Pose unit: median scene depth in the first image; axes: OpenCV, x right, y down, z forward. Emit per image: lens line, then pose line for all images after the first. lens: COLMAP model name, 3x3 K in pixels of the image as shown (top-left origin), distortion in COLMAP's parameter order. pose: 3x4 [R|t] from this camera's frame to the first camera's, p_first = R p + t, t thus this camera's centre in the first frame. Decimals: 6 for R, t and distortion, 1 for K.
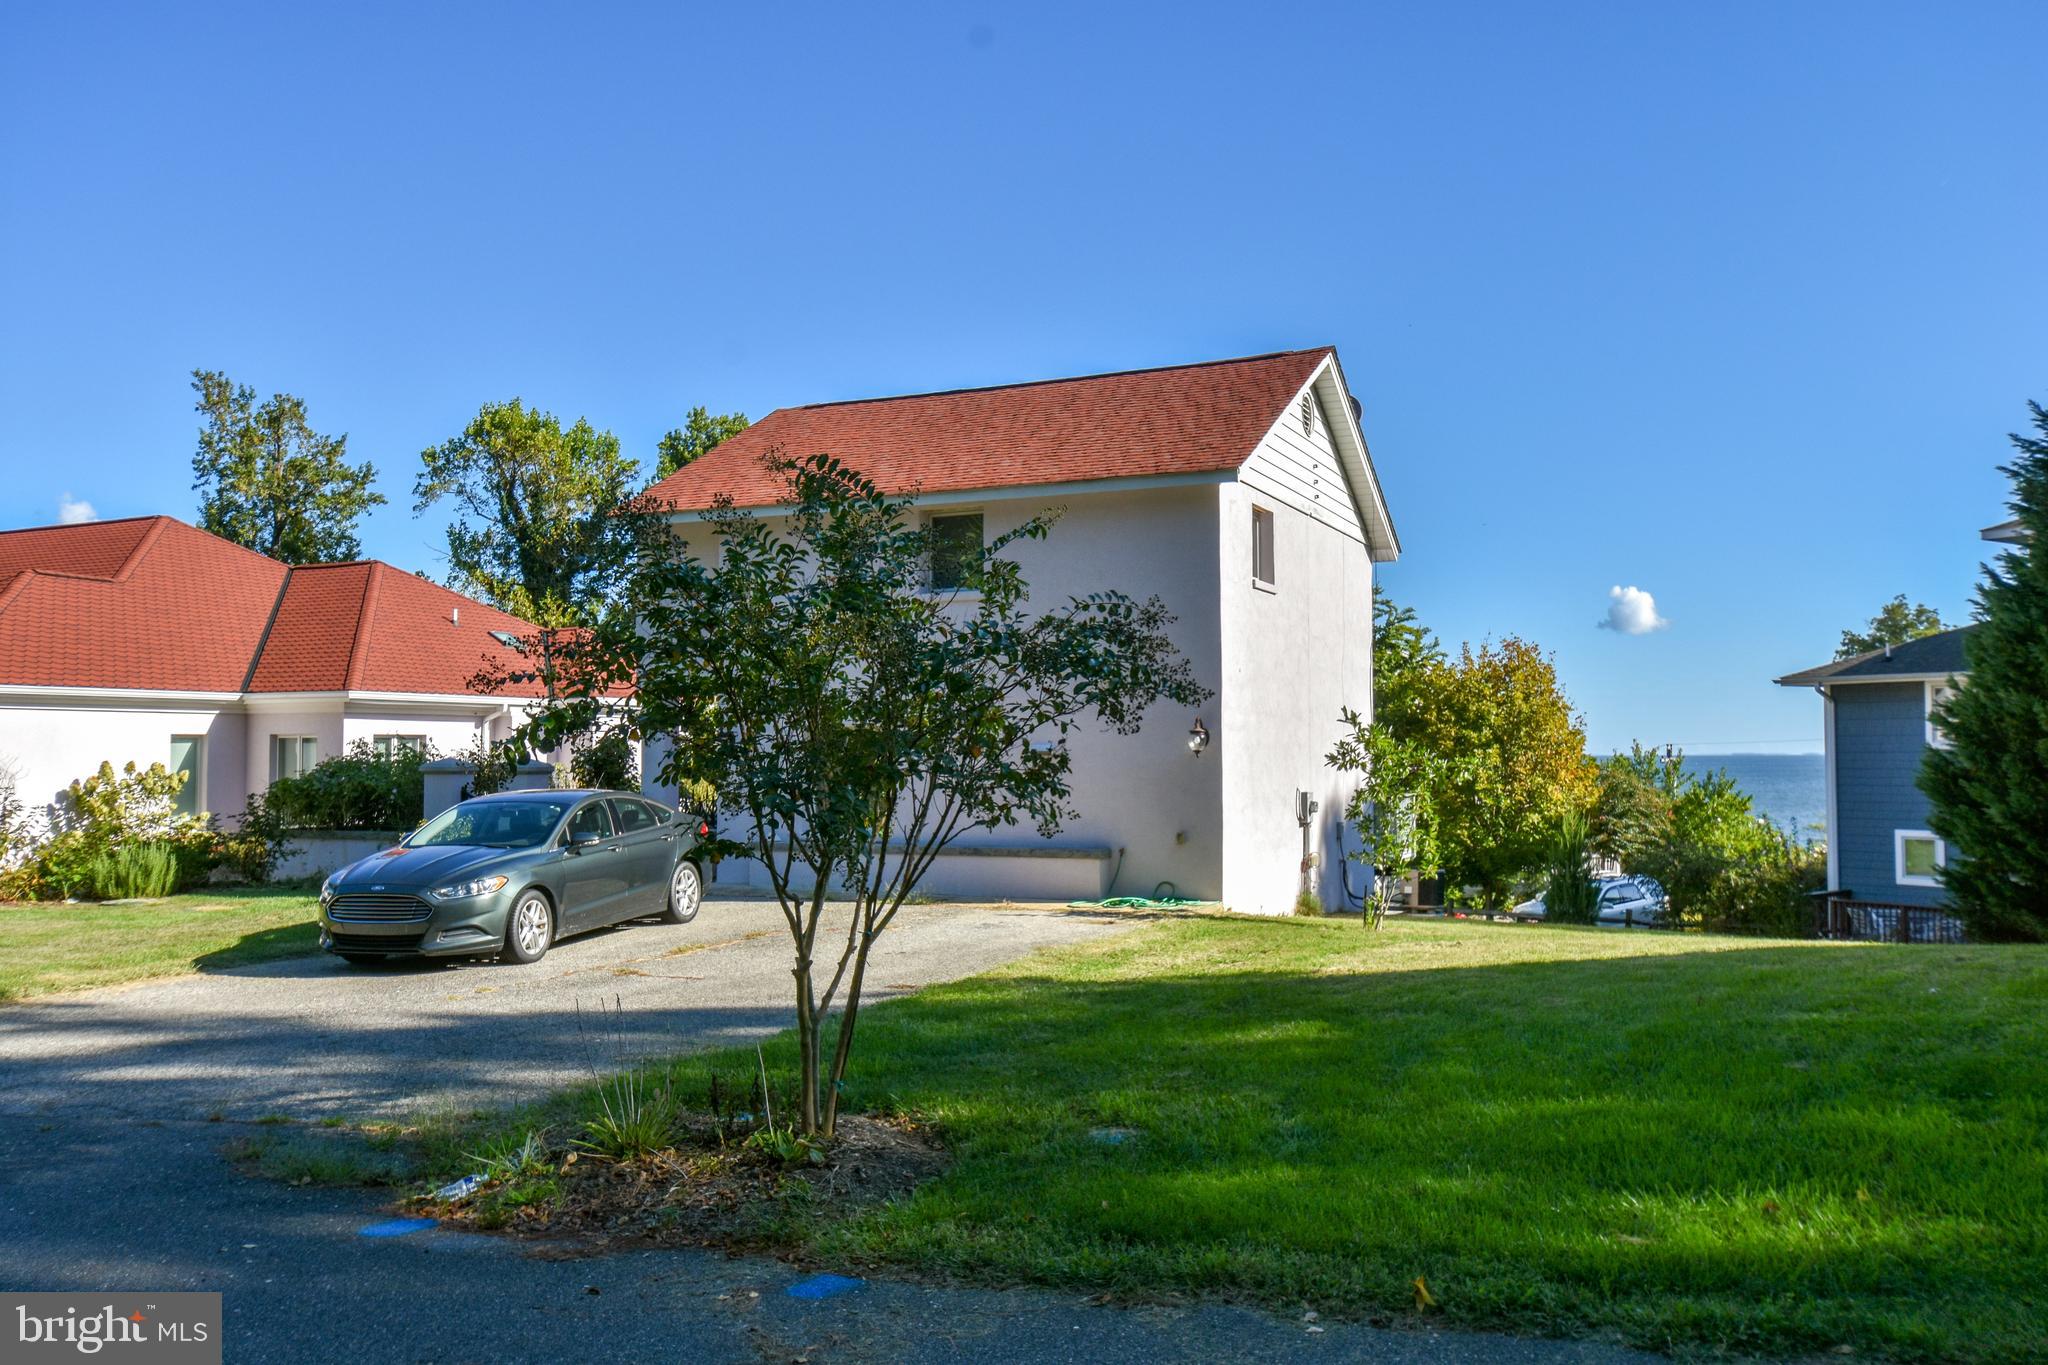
lens RADIAL K [[1578.9, 0, 1023.0], [0, 1578.9, 683.1], [0, 0, 1]] dist [-0.001110, -0.000684]
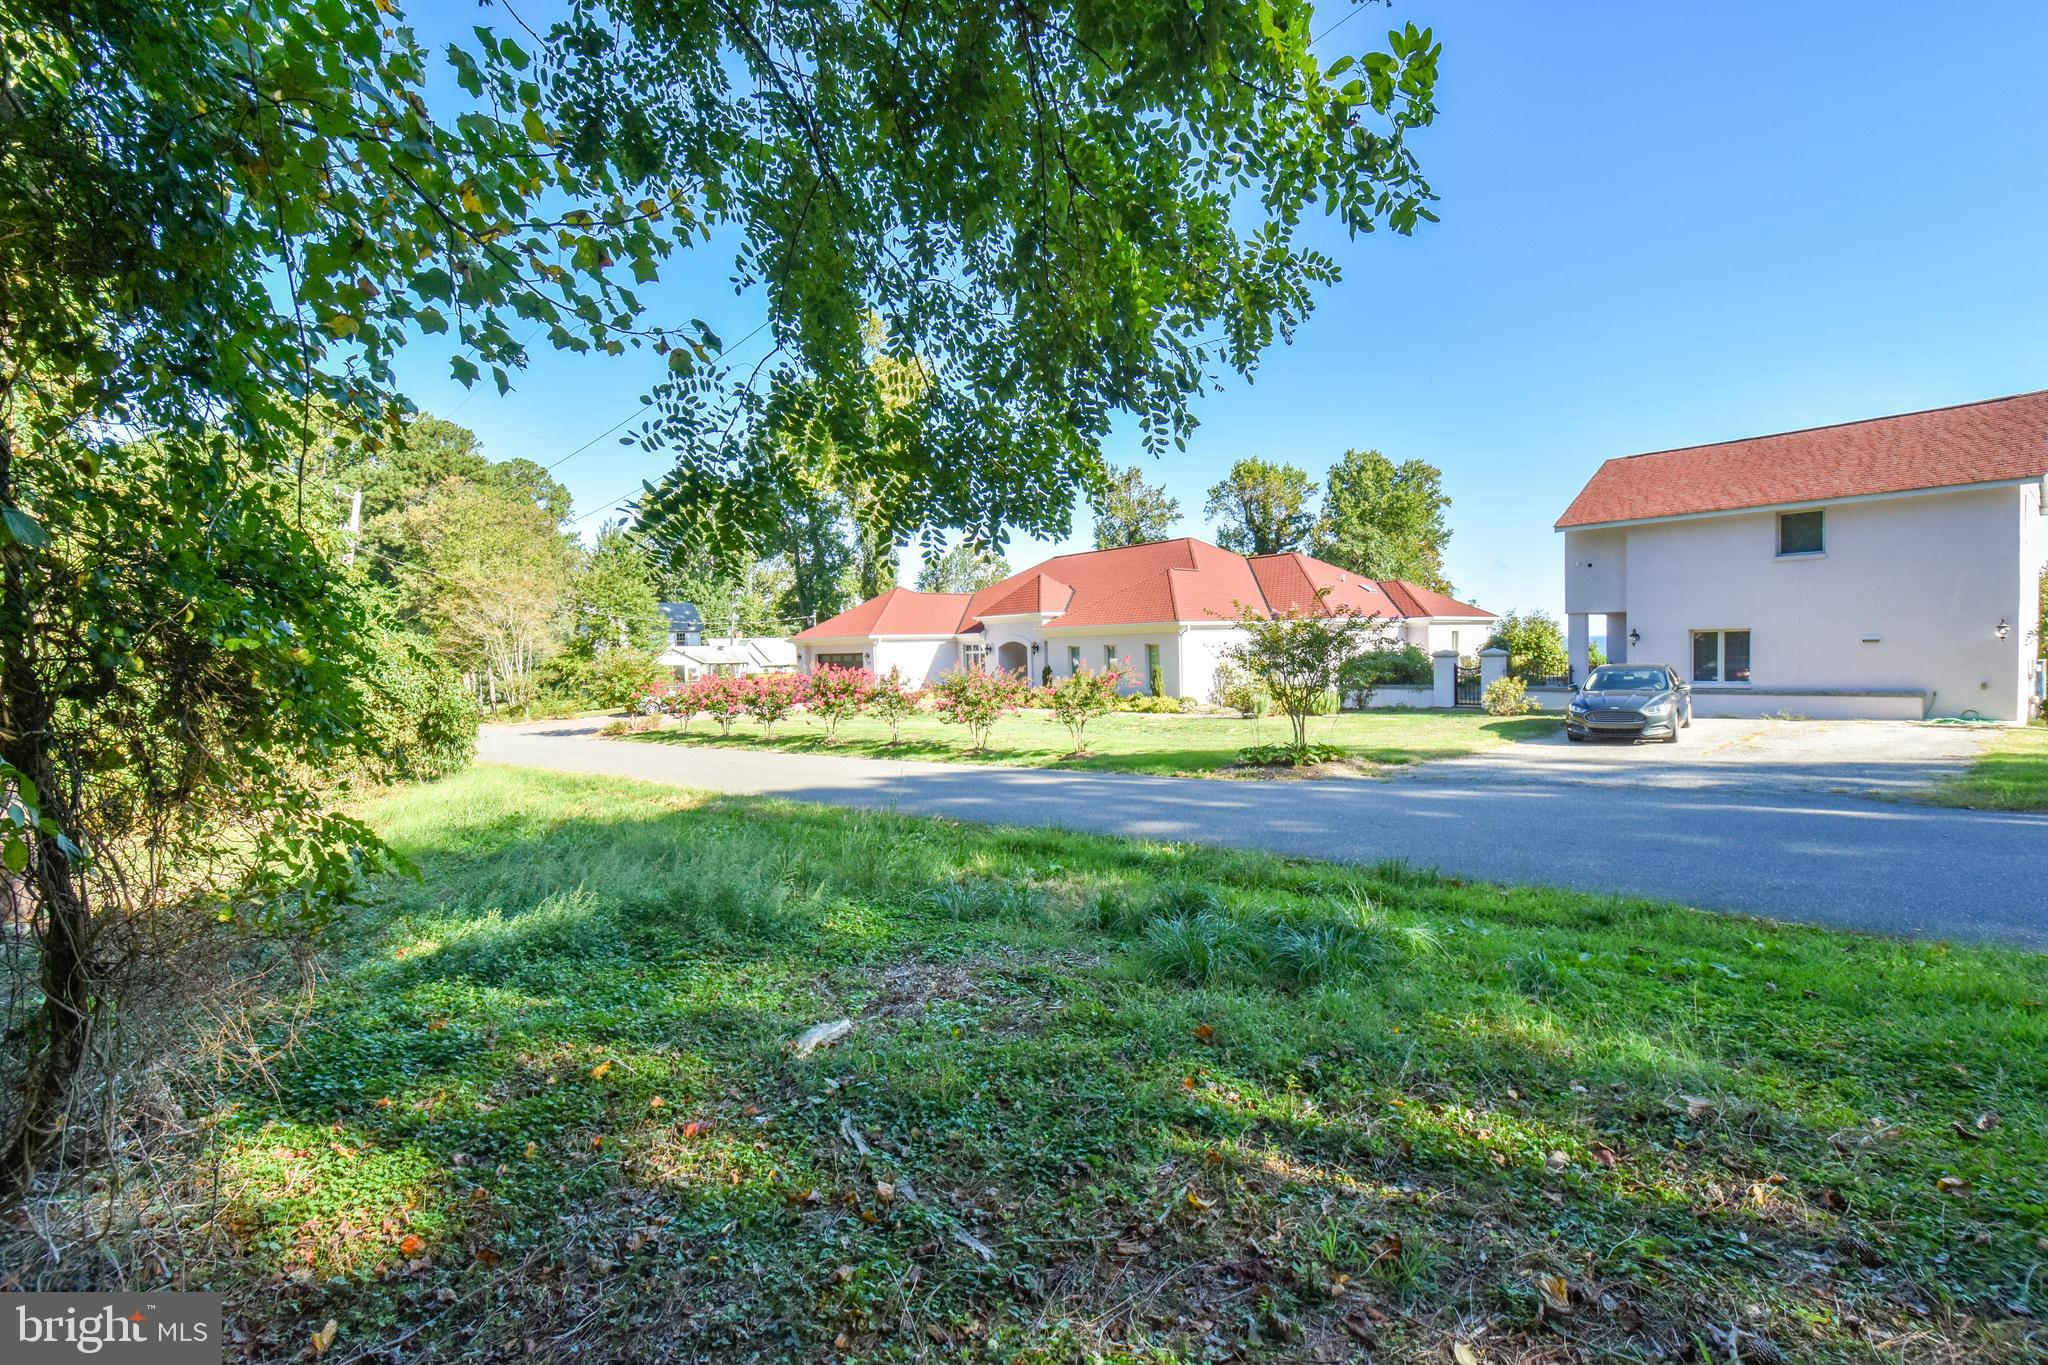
lens RADIAL K [[879.4, 0, 1062.5], [0, 879.4, 681.3], [0, 0, 1]] dist [0.000071, -0.002491]
pose [[0.904635, -0.004828, -0.426159, -0.082195], [0.042866, 0.995896, 0.079712, -0.006143], [0.424025, -0.090378, 0.901130, -0.066187]]
